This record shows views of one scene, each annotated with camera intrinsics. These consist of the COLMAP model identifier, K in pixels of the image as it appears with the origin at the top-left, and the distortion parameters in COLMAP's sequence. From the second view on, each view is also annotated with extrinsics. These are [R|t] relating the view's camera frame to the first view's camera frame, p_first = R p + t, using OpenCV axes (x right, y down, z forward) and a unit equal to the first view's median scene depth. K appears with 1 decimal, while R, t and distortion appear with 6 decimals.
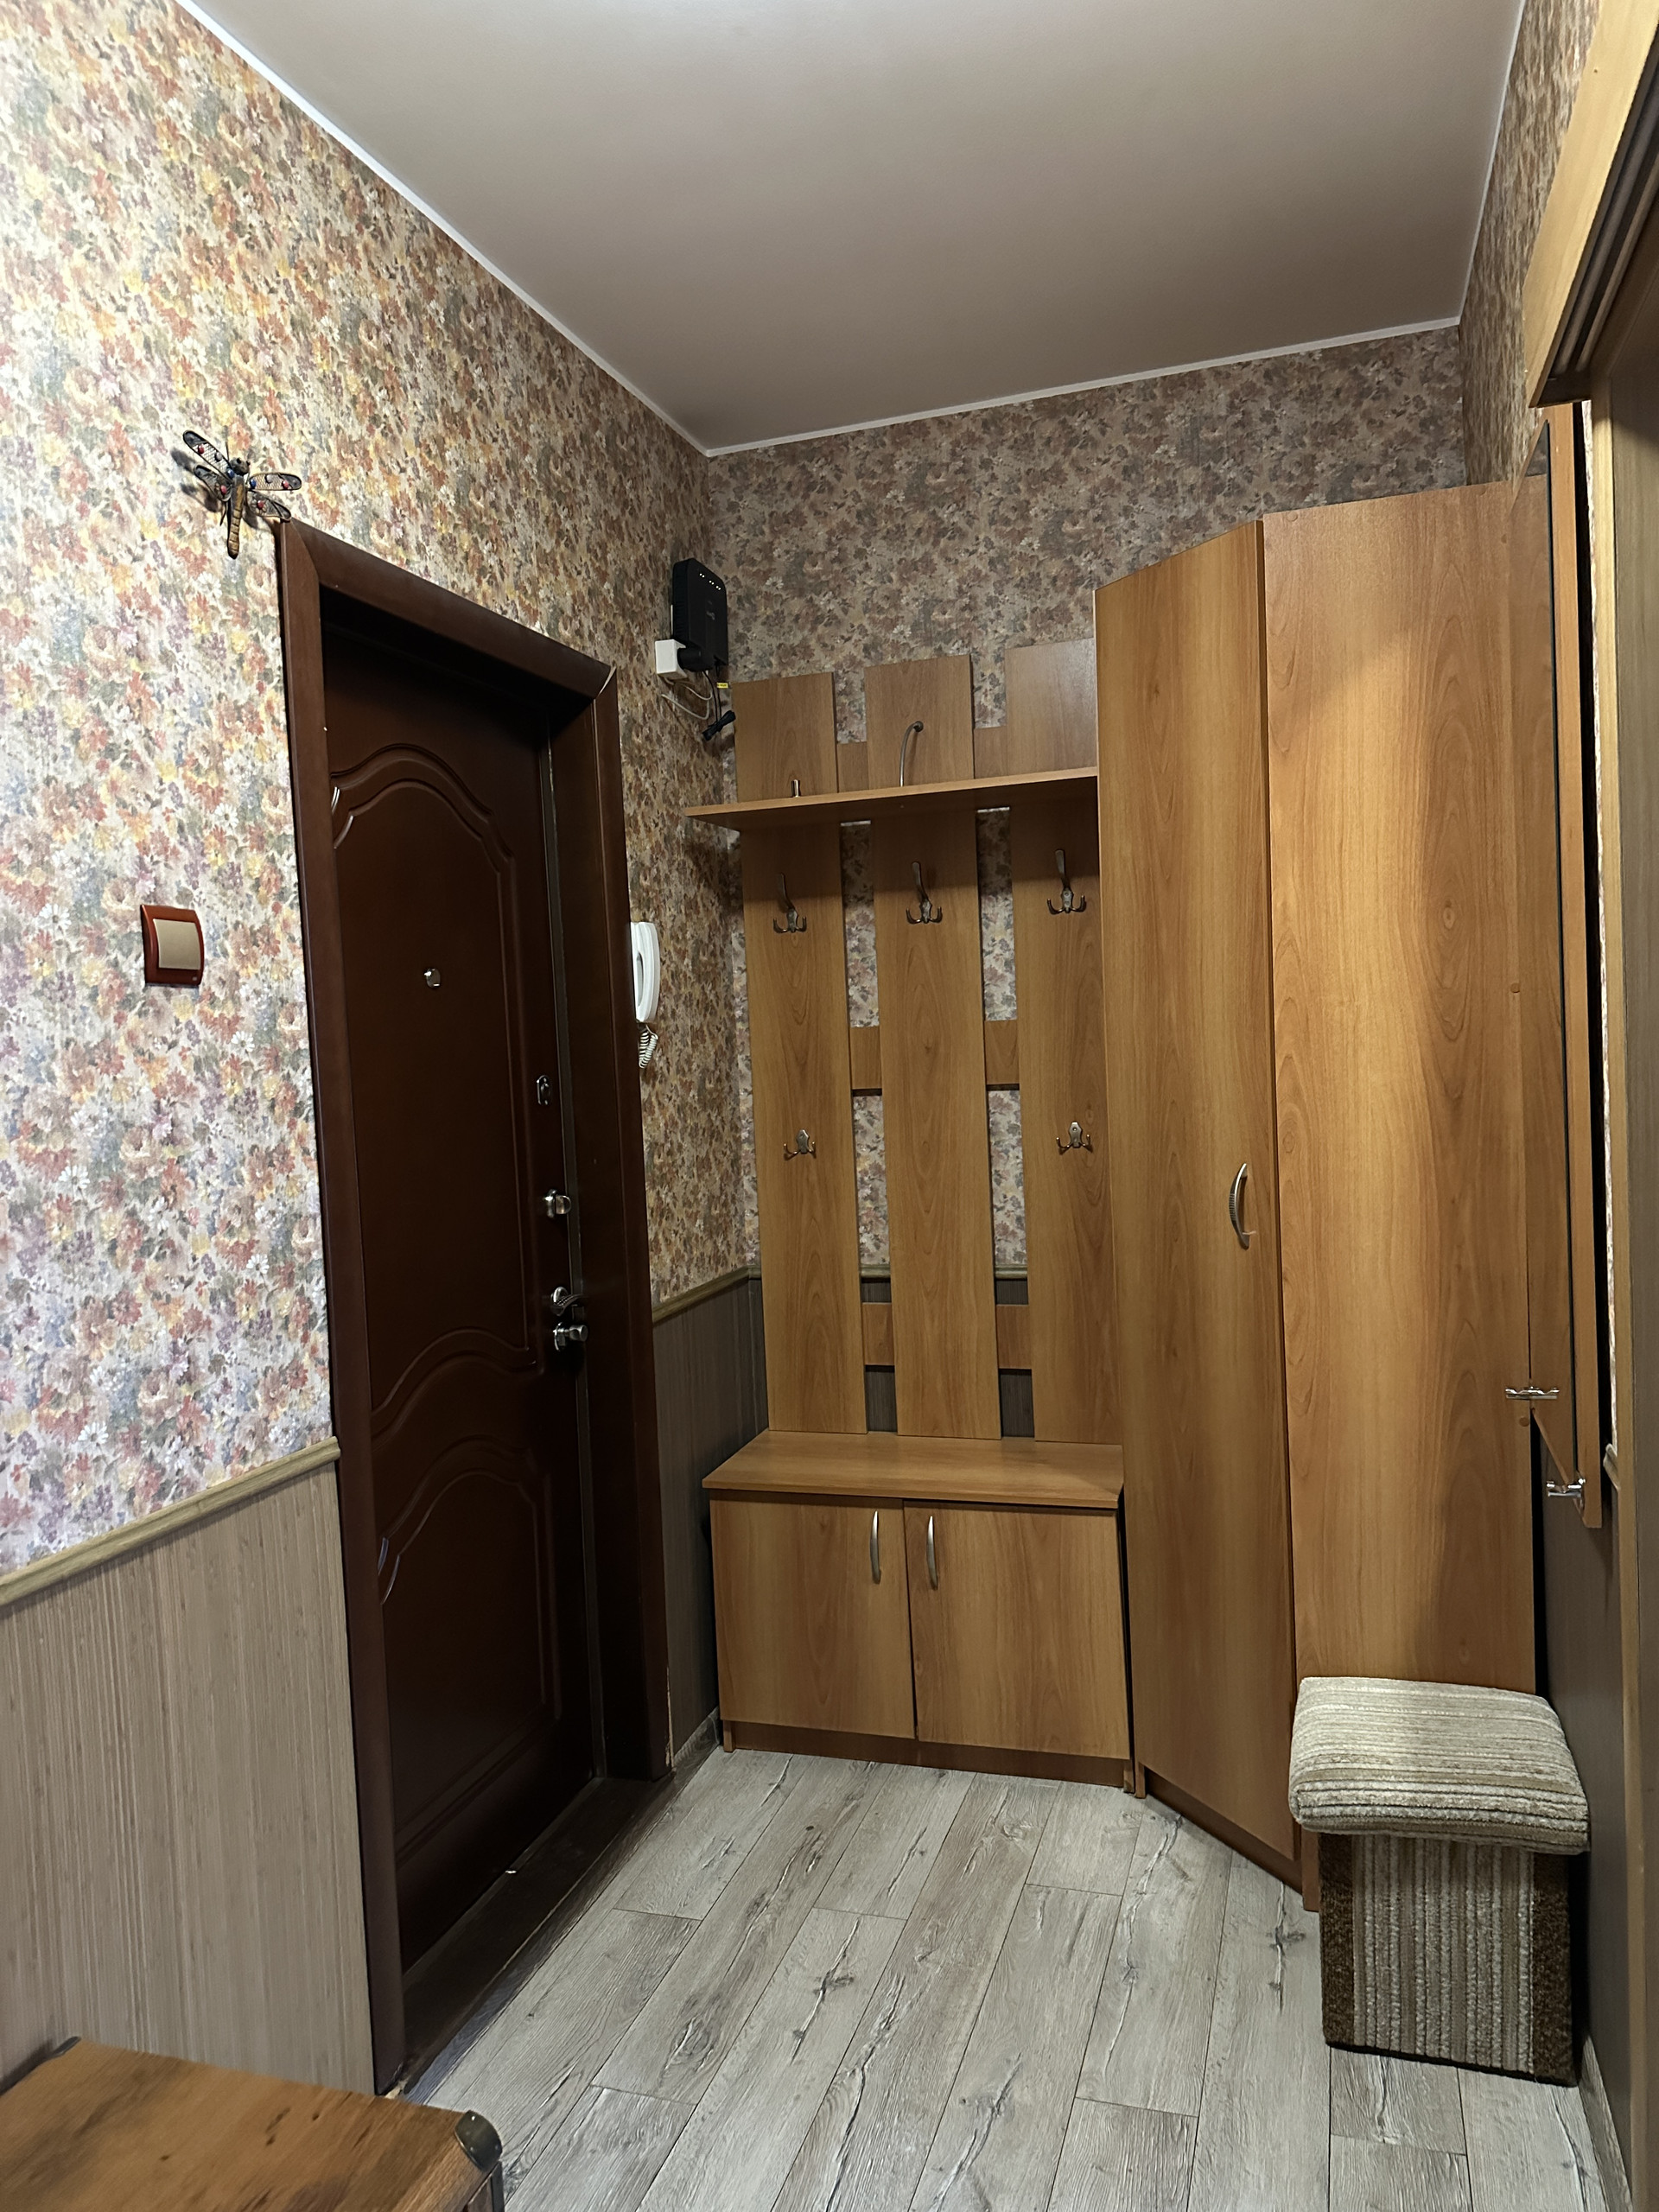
lens RADIAL K [[1544.4, 0, 826.8], [0, 1544.4, 1101.3], [0, 0, 1]] dist [0.059506, -0.059044]
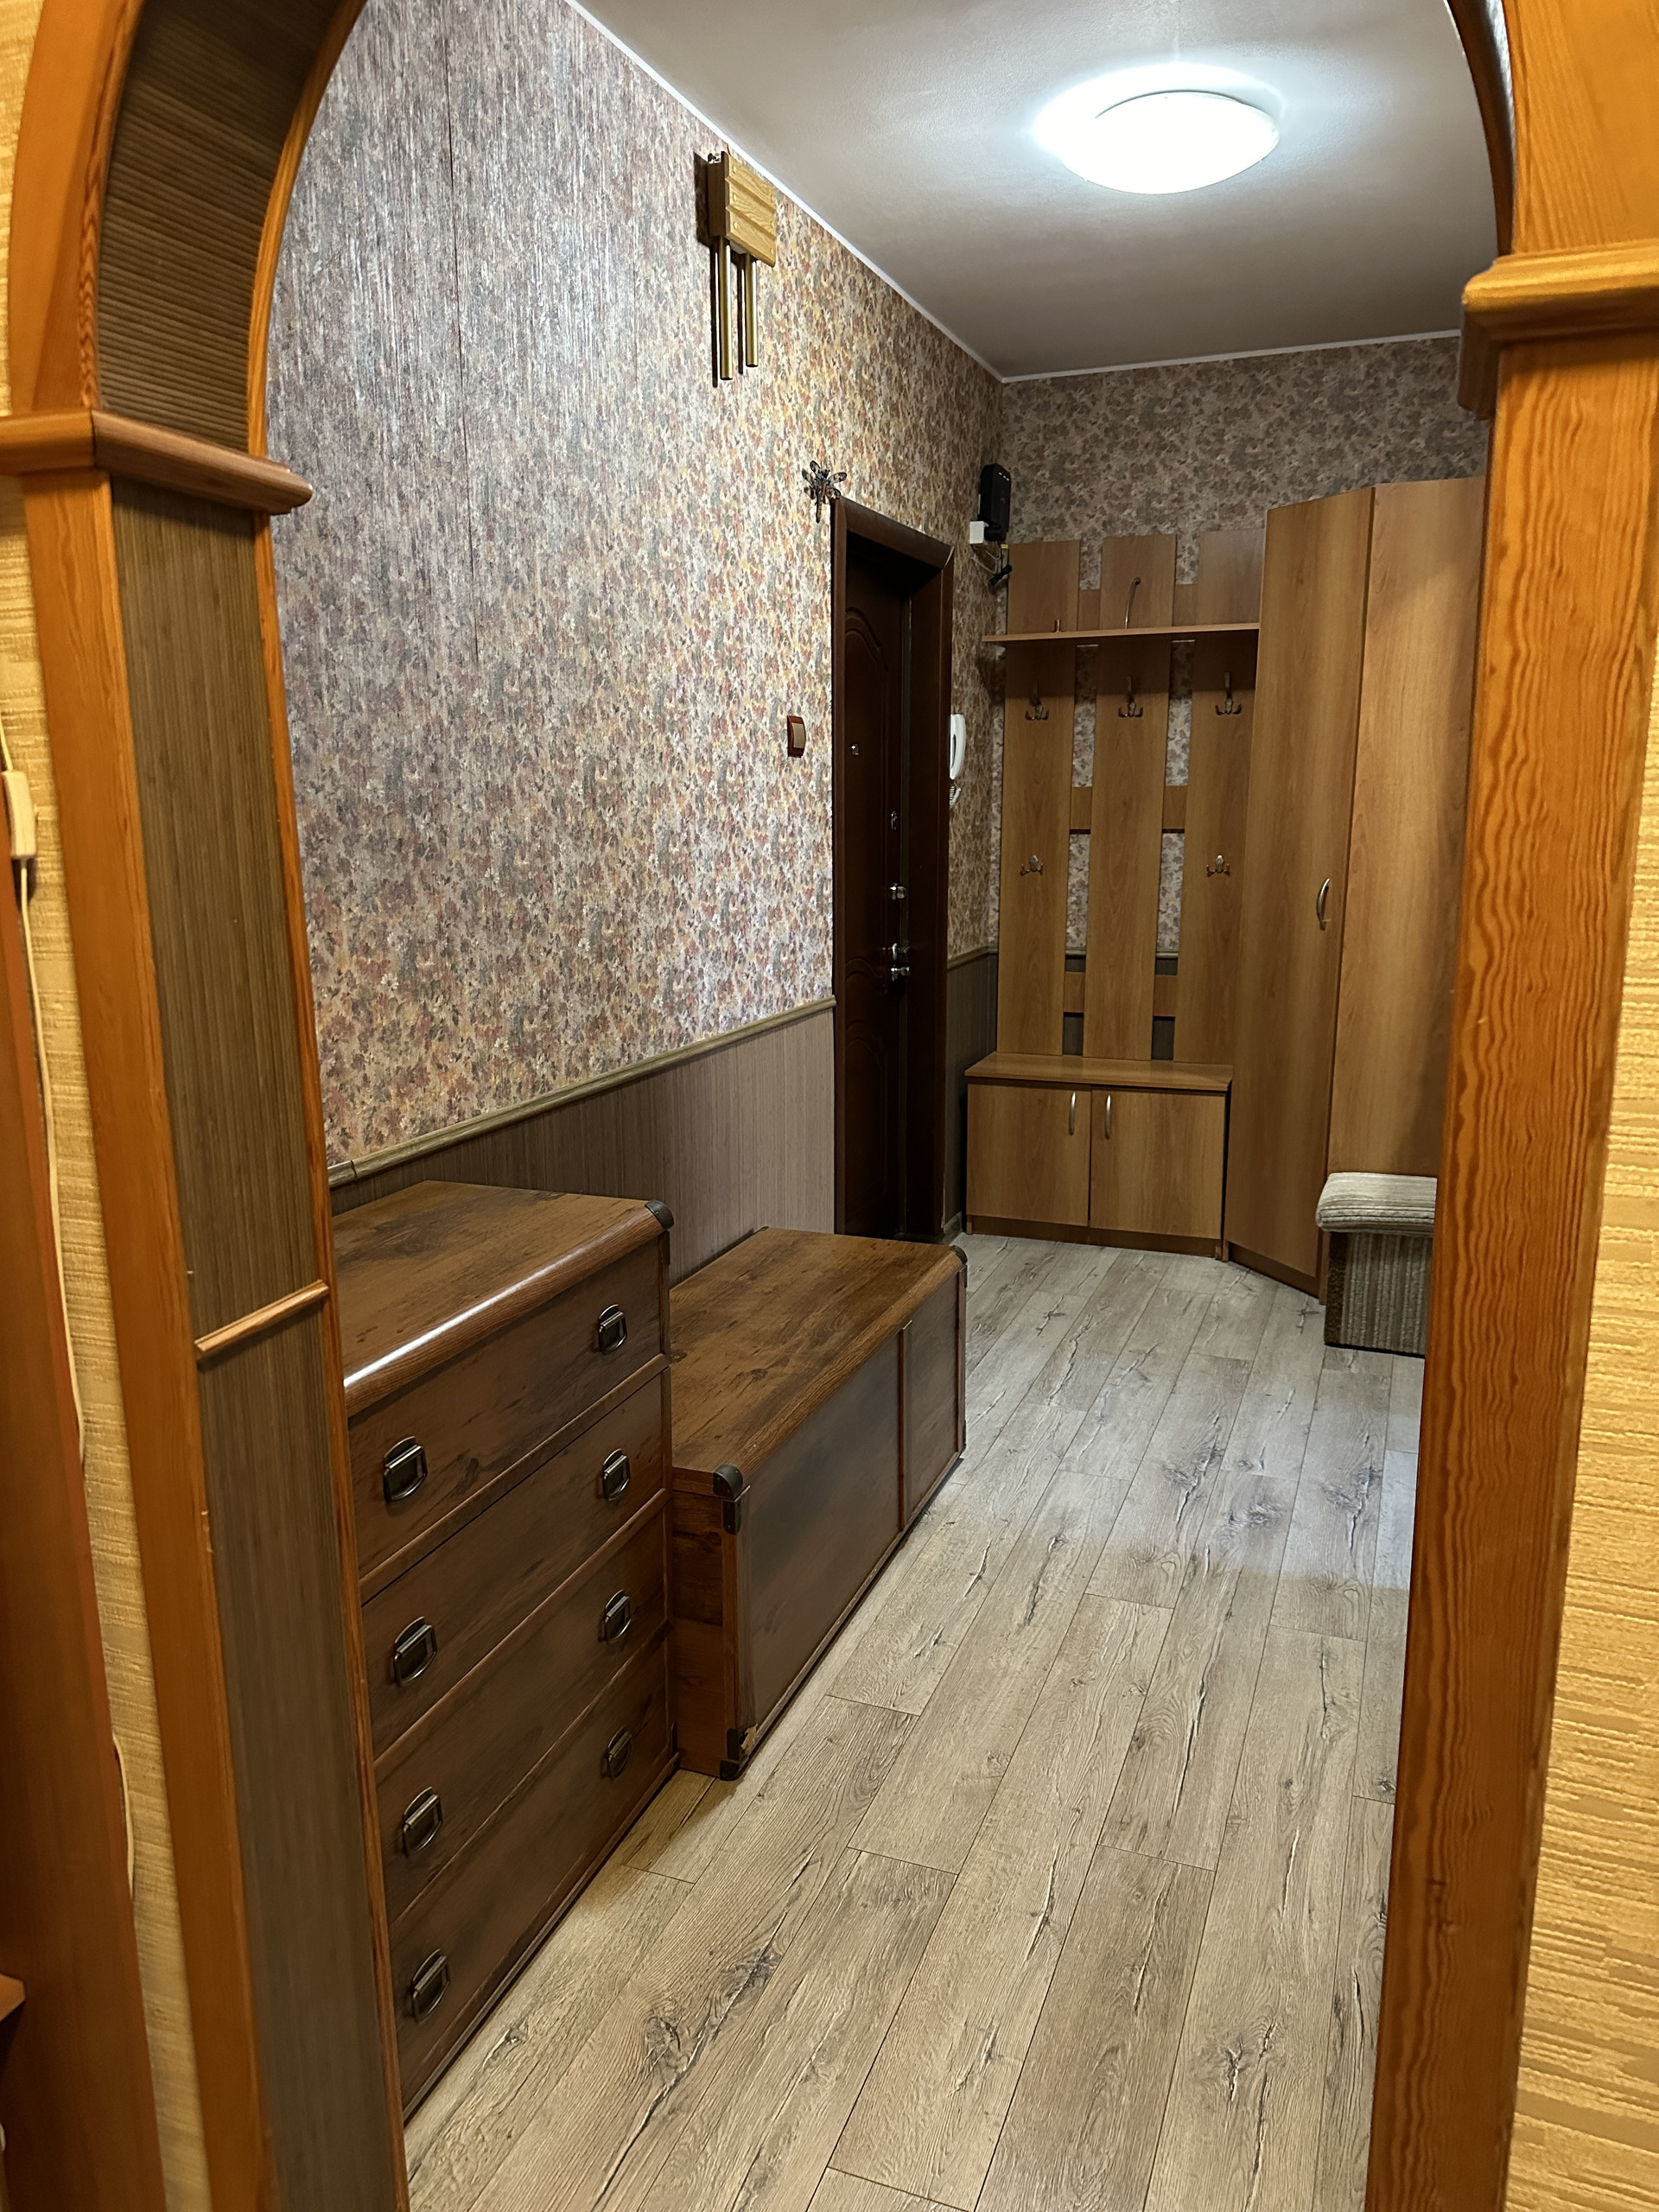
lens RADIAL K [[1544.4, 0, 817.7], [0, 1544.4, 1103.6], [0, 0, 1]] dist [0.059506, -0.059044]
pose [[0.997736, 0.050467, -0.044448, -0.168814], [-0.042482, 0.985348, 0.165182, 0.022076], [0.052133, -0.162920, 0.985261, -0.633012]]
